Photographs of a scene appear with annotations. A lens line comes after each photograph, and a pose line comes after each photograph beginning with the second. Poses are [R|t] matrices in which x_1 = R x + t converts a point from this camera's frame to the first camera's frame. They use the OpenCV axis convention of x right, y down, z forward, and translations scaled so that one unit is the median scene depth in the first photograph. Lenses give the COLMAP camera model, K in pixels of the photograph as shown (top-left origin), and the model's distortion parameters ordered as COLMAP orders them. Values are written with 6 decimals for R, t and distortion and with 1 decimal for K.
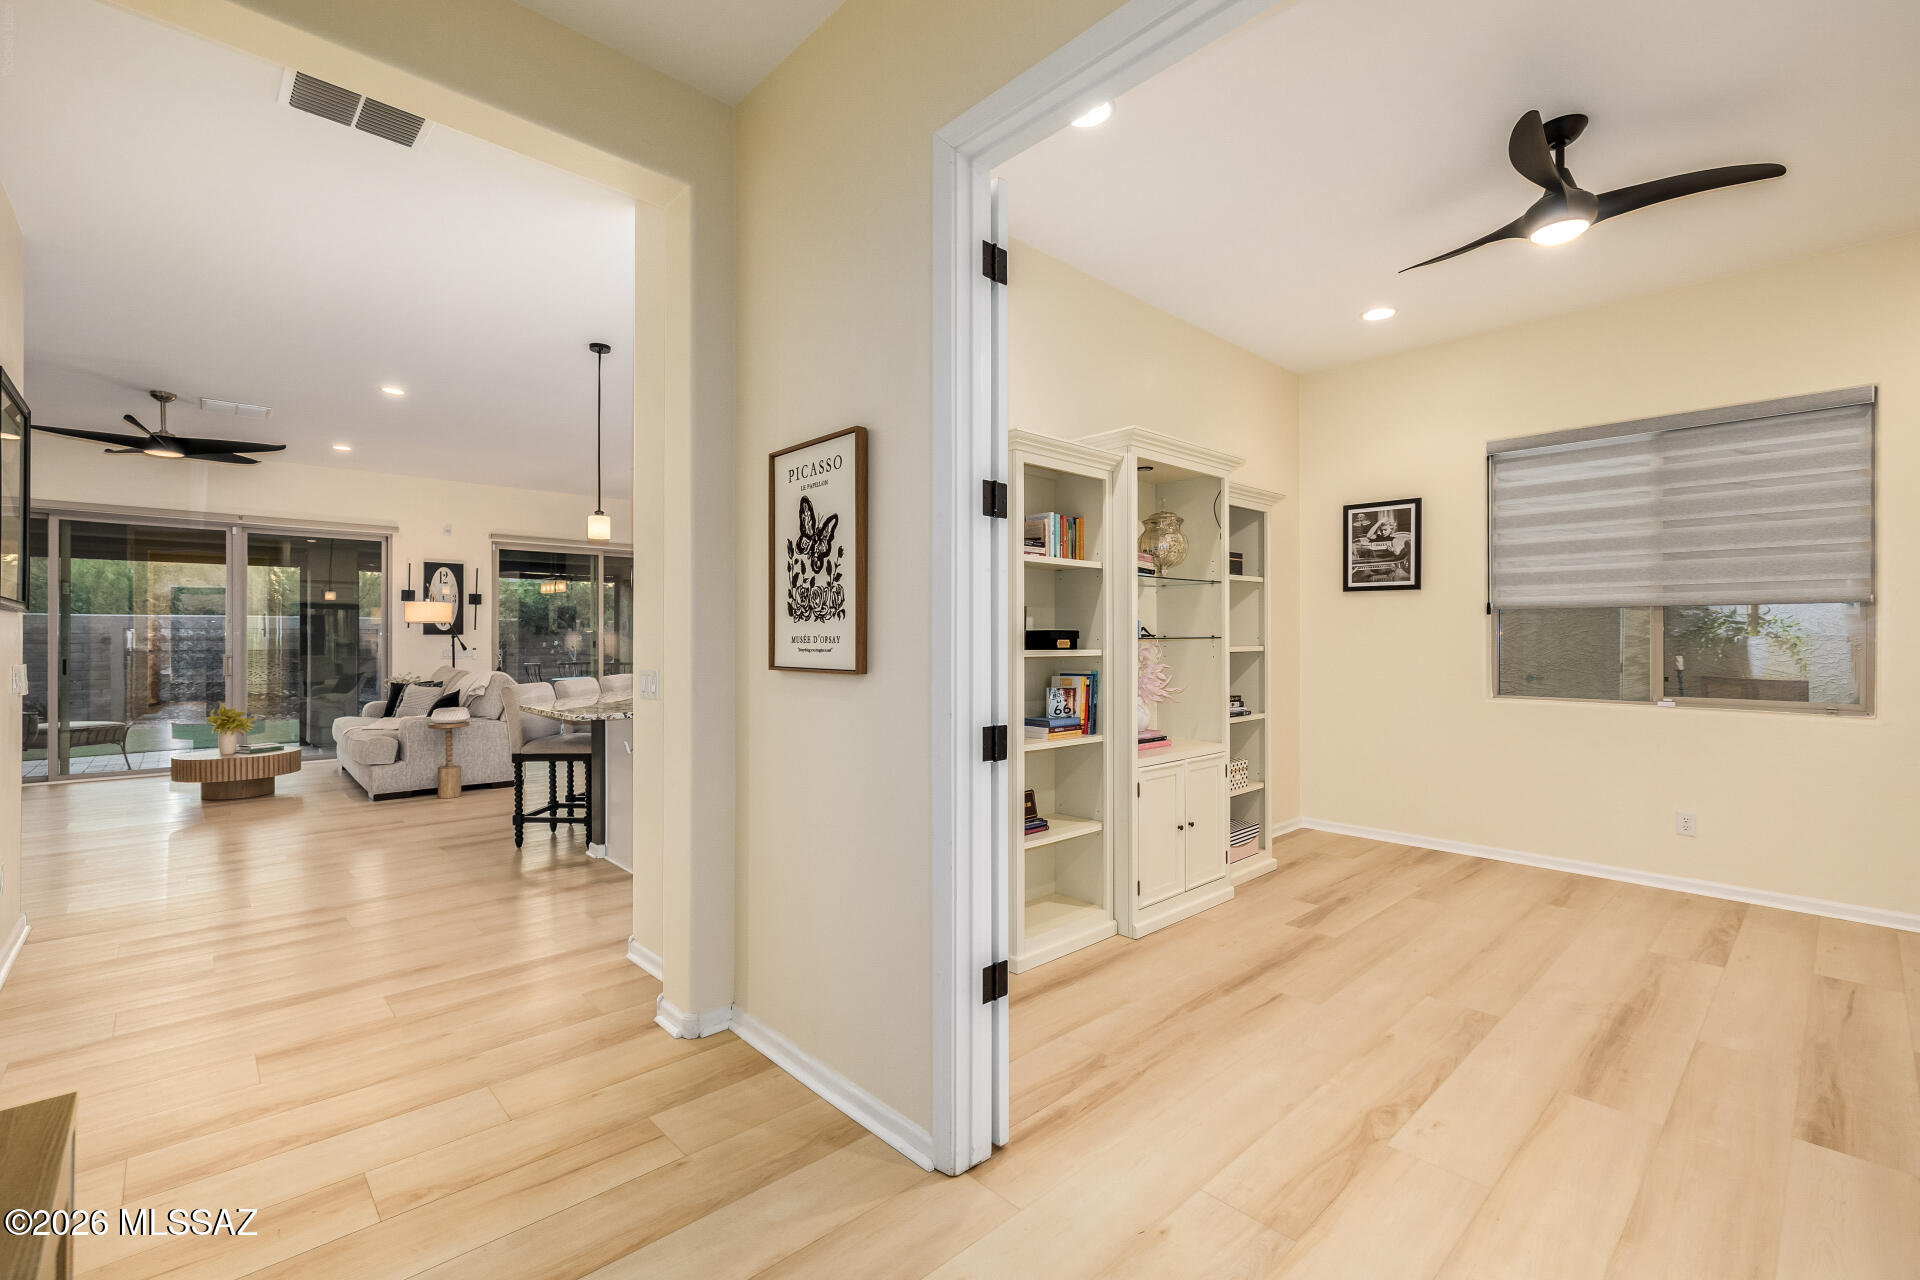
lens RADIAL K [[814.4, 0, 933.0], [0, 814.4, 633.2], [0, 0, 1]] dist [0.002248, 0.000998]
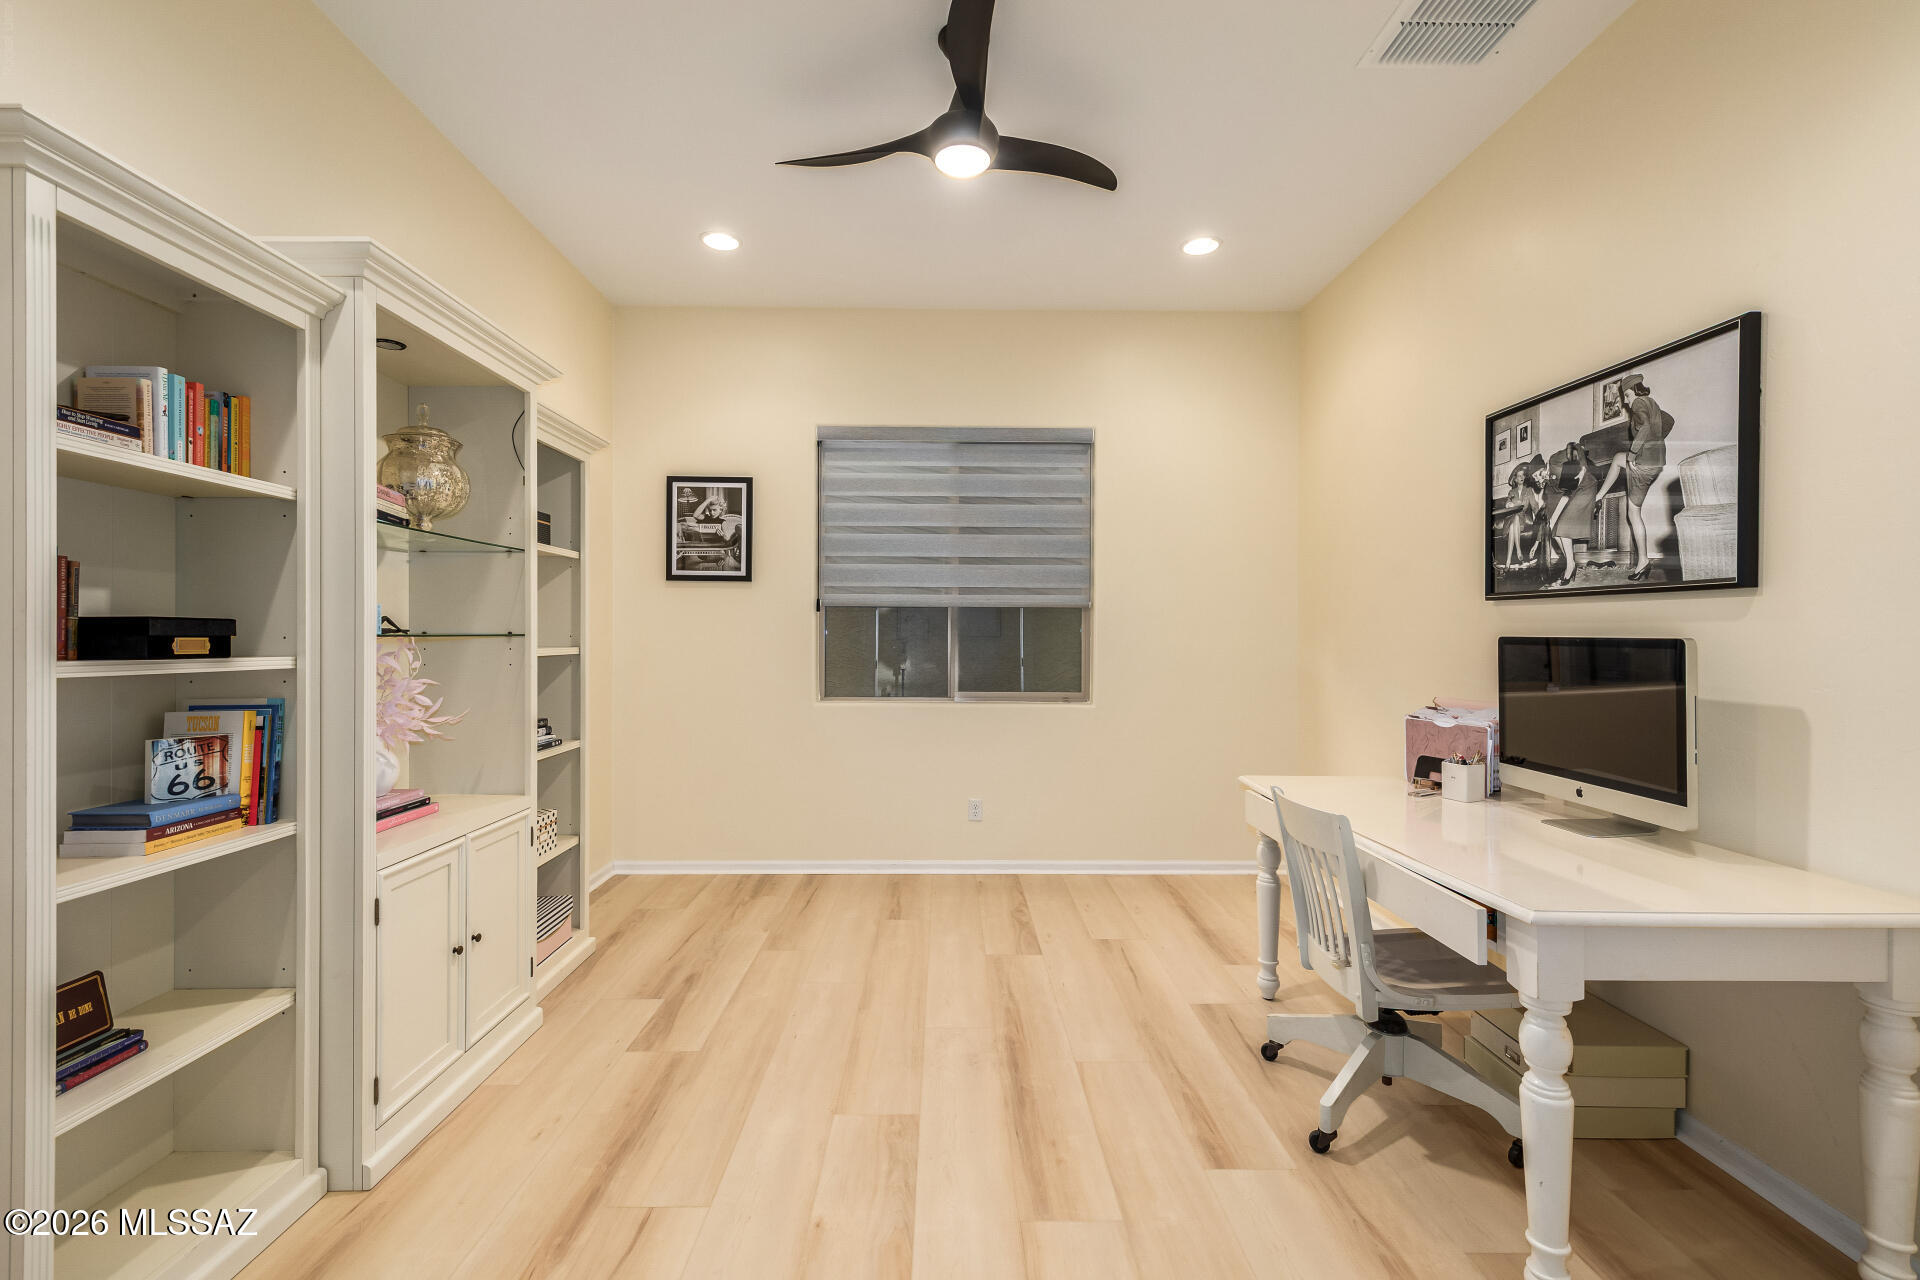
lens RADIAL K [[814.4, 0, 941.2], [0, 814.4, 638.5], [0, 0, 1]] dist [0.002248, 0.000998]
pose [[0.651188, 0.001233, 0.758915, 0.080960], [-0.007421, 0.999961, 0.004743, 0.003169], [-0.758880, -0.008721, 0.651172, 0.348672]]
